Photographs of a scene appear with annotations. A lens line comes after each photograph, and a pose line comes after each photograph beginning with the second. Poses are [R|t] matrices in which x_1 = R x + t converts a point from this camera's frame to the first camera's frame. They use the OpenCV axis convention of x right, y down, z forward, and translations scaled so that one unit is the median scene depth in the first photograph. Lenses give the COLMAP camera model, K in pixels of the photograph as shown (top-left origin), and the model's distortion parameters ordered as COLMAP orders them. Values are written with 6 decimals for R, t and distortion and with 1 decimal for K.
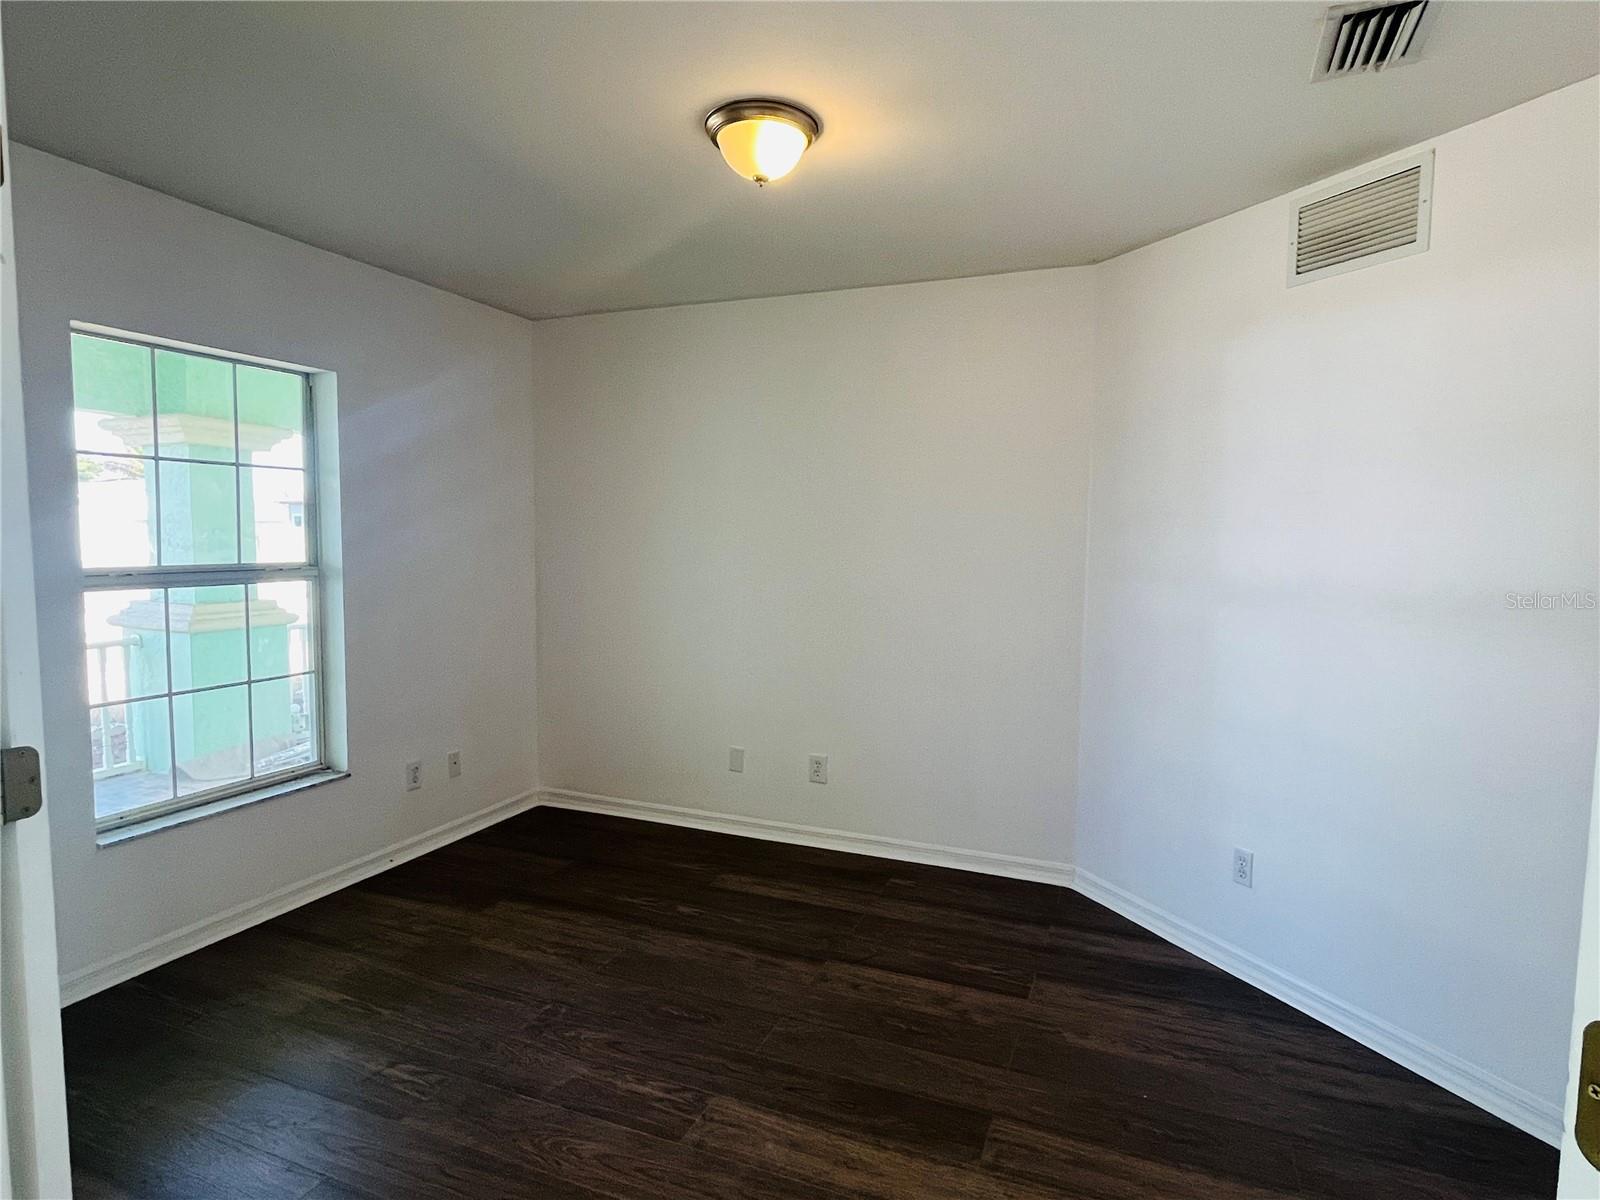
lens RADIAL K [[894.6, 0, 800.0], [0, 894.6, 600.0], [0, 0, 1]] dist [-0.000020, -0.000155]
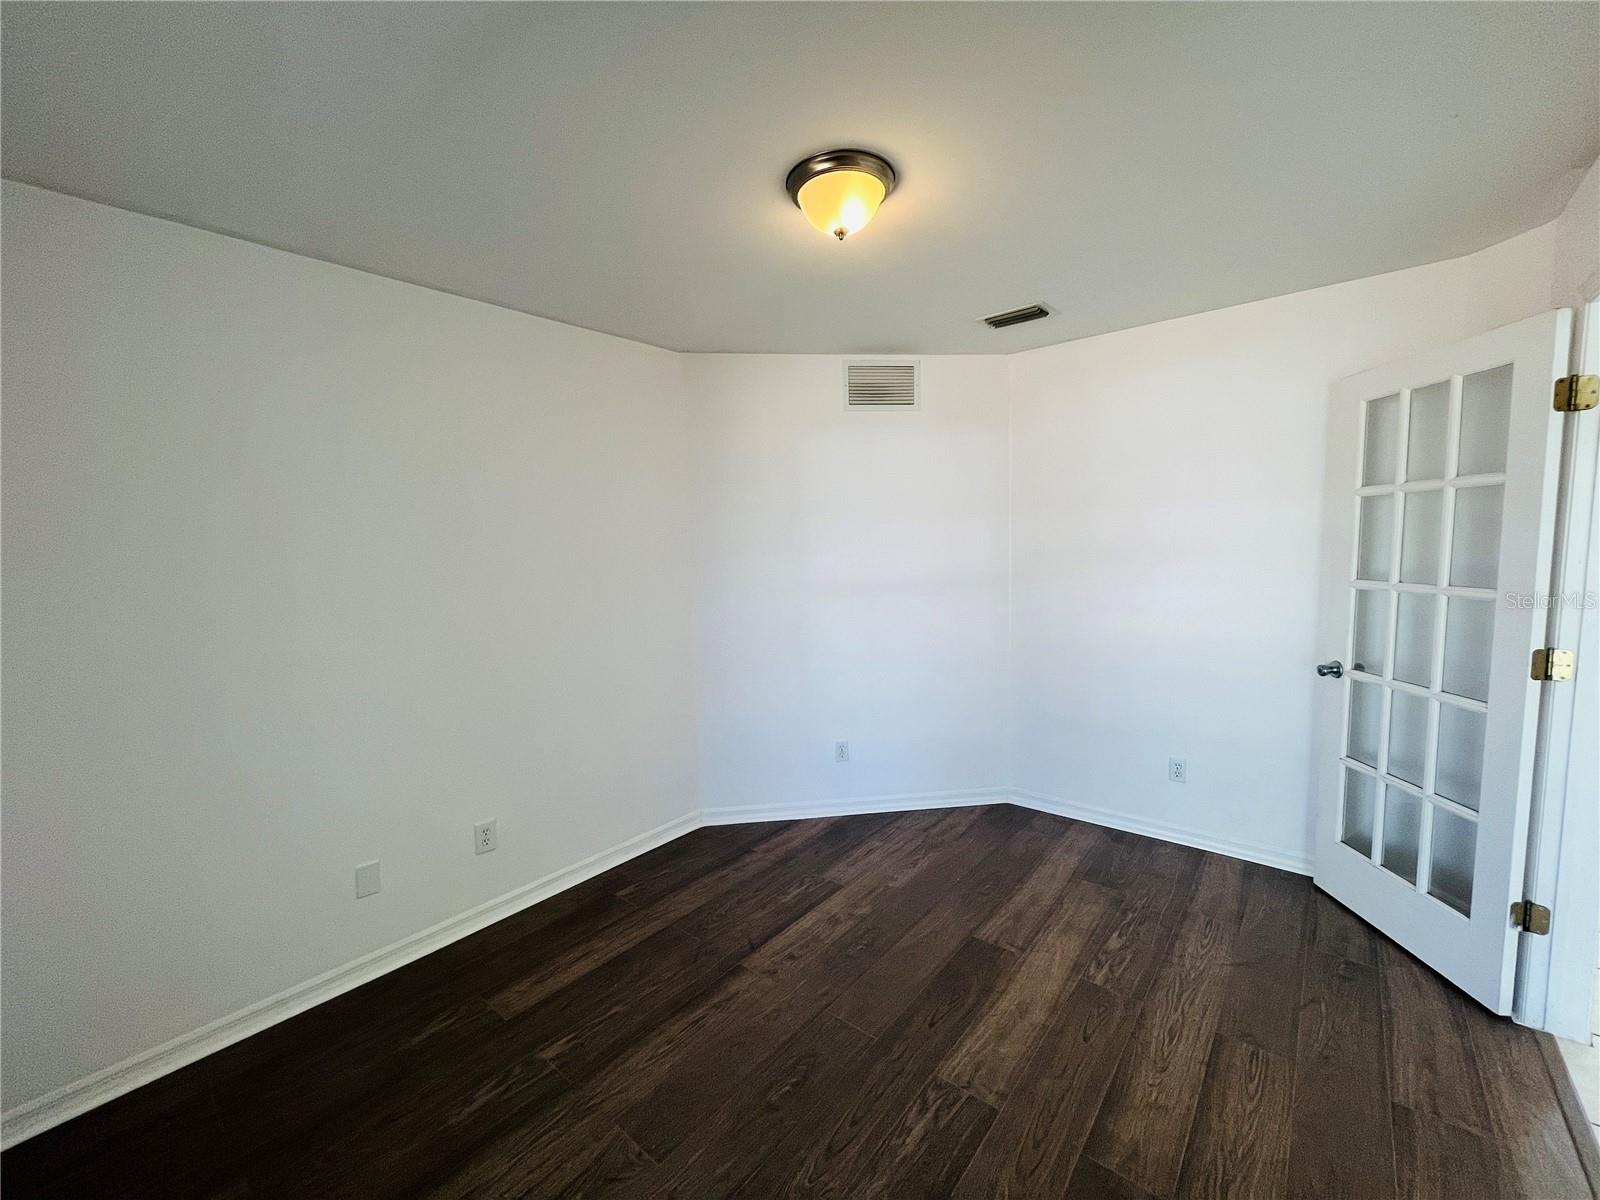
lens RADIAL K [[647.0, 0, 809.4], [0, 647.0, 603.3], [0, 0, 1]] dist [0.001635, 0.000100]
pose [[0.298747, -0.112512, 0.947677, -0.695725], [0.103678, 0.990975, 0.084969, -0.094727], [-0.948684, 0.072869, 0.307716, 0.708716]]
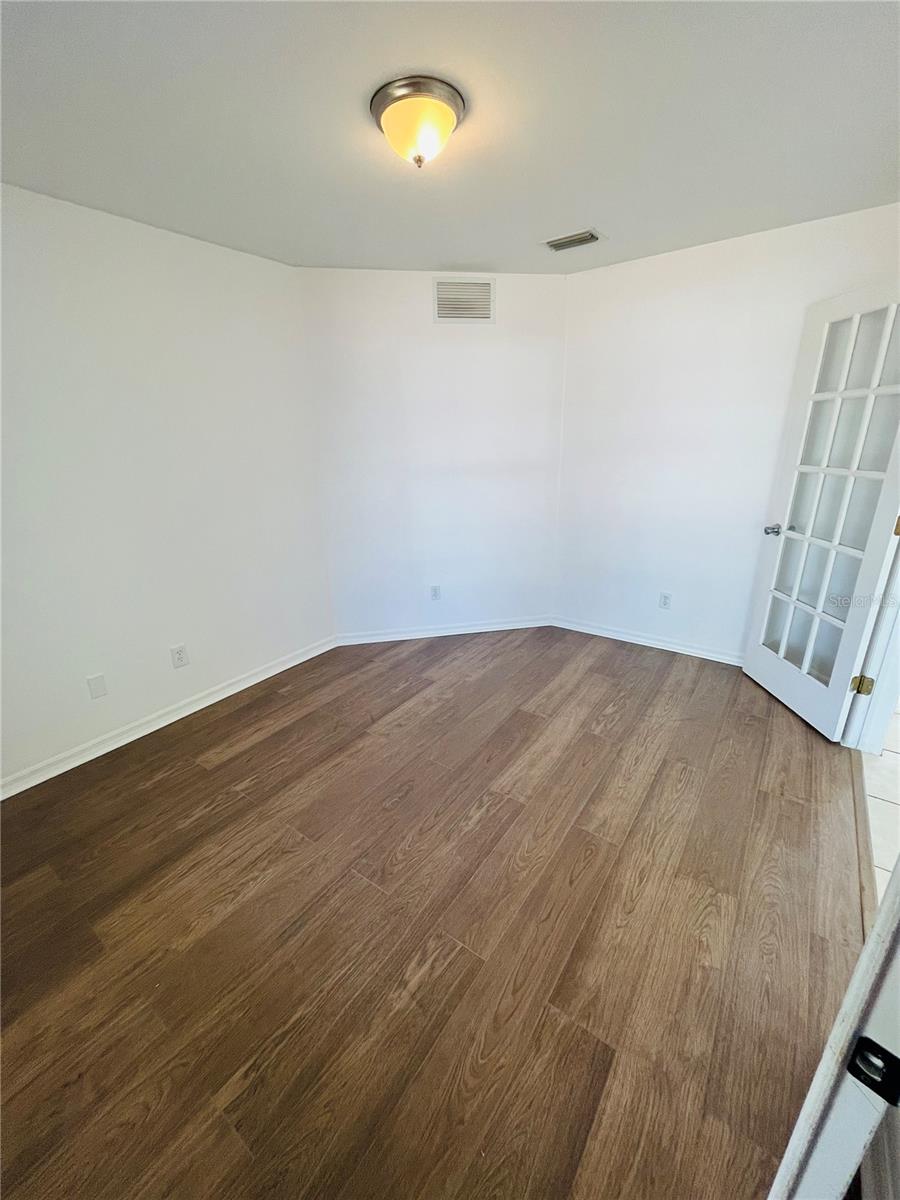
lens RADIAL K [[485.2, 0, 450.0], [0, 485.2, 600.0], [0, 0, 1]] dist [0.001635, 0.000100]
pose [[0.236774, -0.336739, 0.911342, -0.716986], [0.101733, 0.941451, 0.321434, -0.096620], [-0.966224, 0.016607, 0.257168, 0.677909]]
